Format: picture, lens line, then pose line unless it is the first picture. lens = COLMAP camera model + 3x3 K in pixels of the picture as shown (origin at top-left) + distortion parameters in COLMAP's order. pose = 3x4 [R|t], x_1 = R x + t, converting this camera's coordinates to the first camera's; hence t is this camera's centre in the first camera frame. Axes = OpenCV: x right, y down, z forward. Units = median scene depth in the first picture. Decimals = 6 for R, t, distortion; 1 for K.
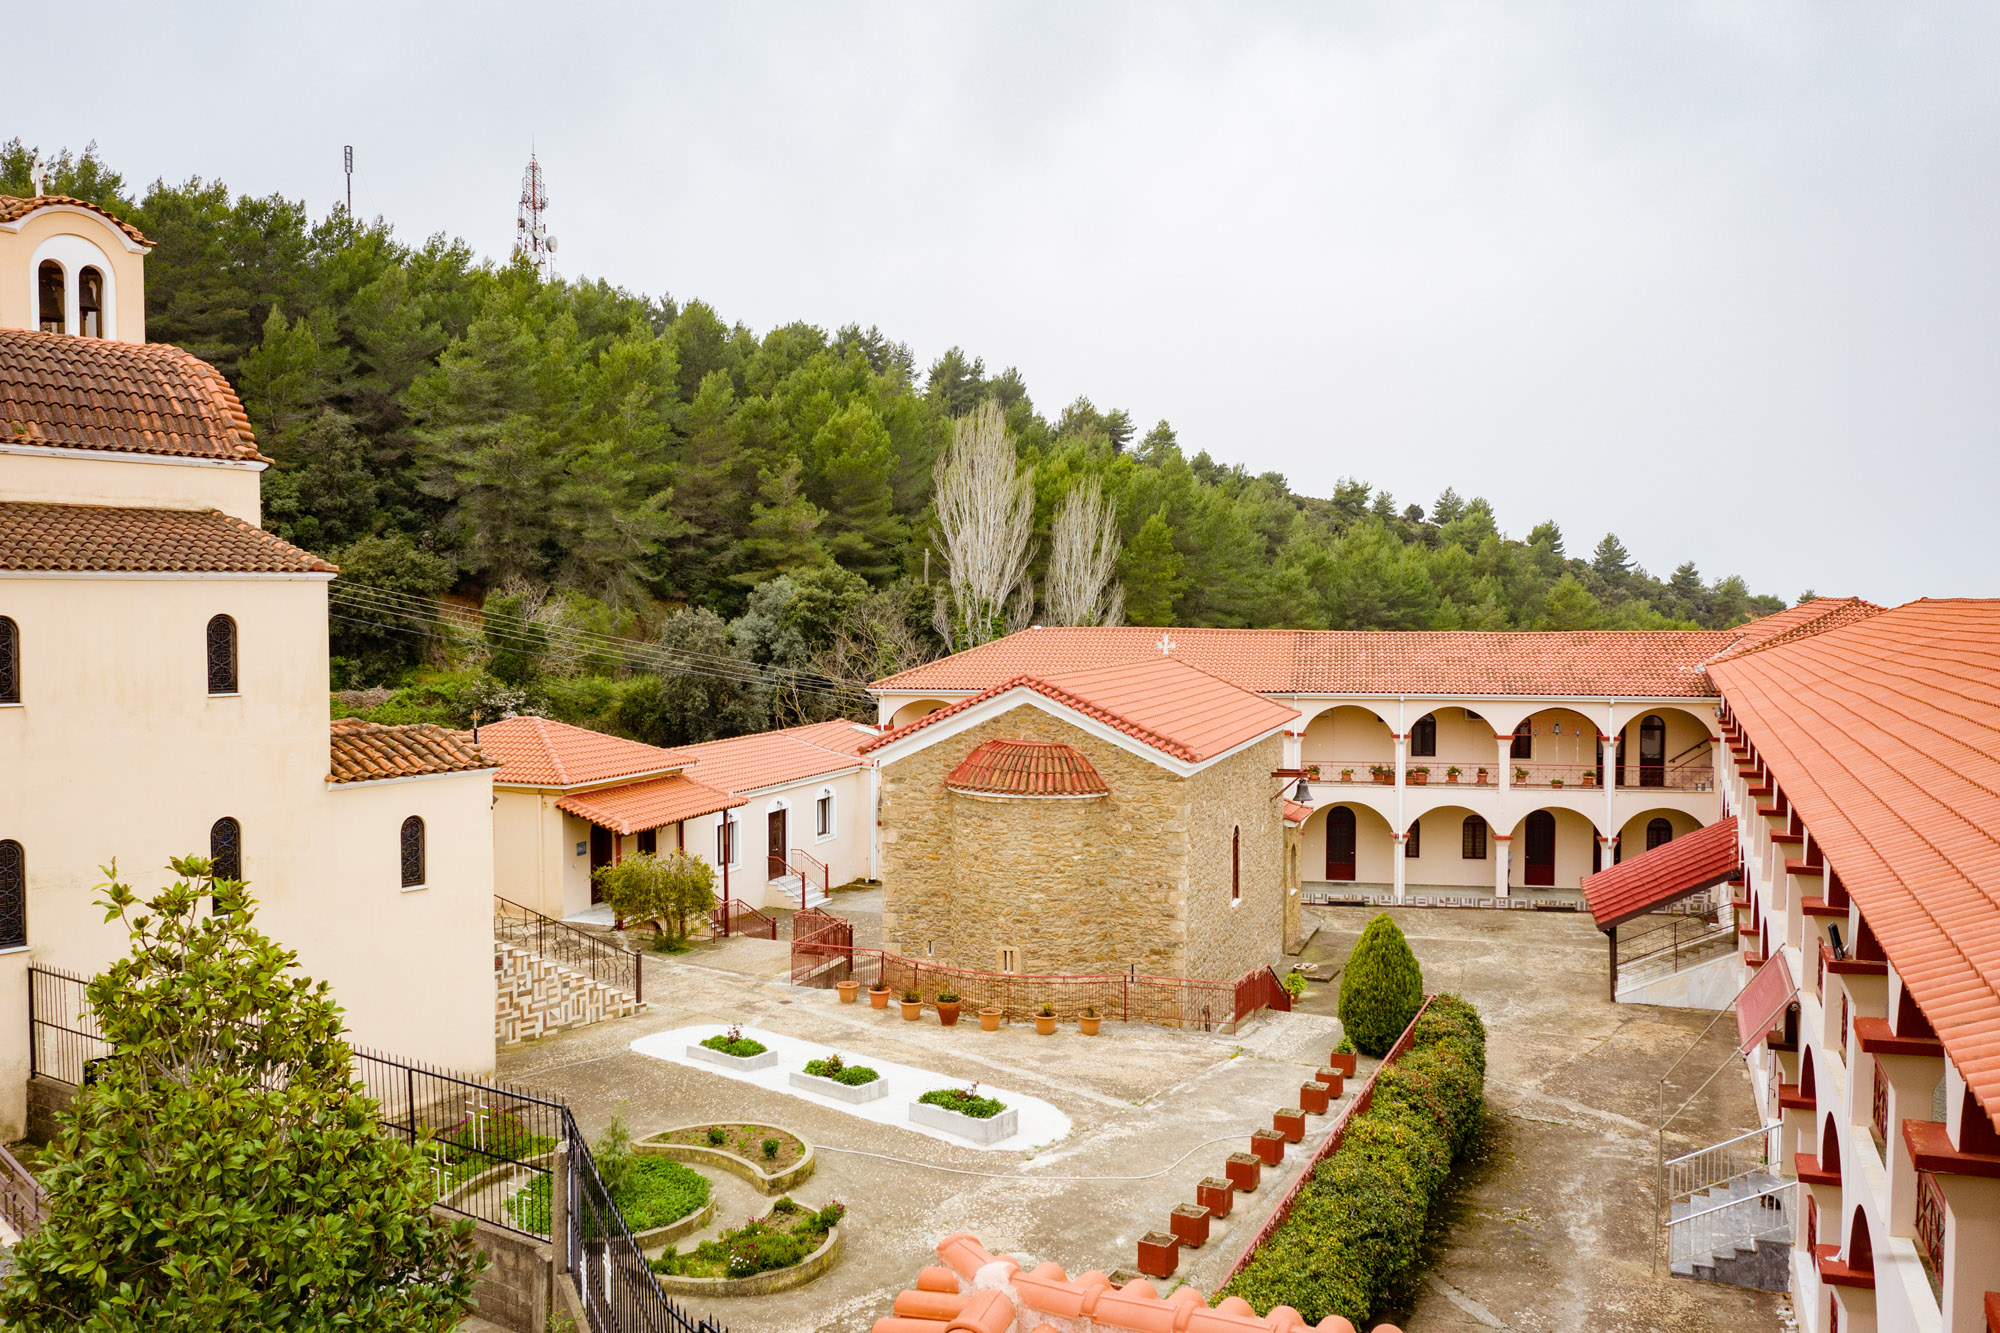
lens RADIAL K [[1580.0, 0, 995.4], [0, 1580.0, 671.0], [0, 0, 1]] dist [-0.014554, -0.003234]
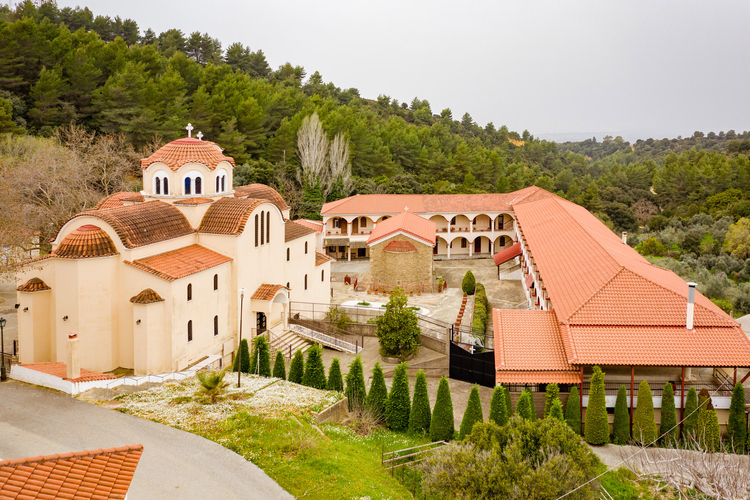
lens RADIAL K [[617.4, 0, 484.0], [0, 617.4, 161.9], [0, 0, 1]] dist [-0.001047, -0.009743]
pose [[0.916673, -0.012065, 0.399456, -0.321501], [0.001243, 0.999625, 0.027339, -0.162360], [-0.399636, -0.024564, 0.916345, -0.581370]]
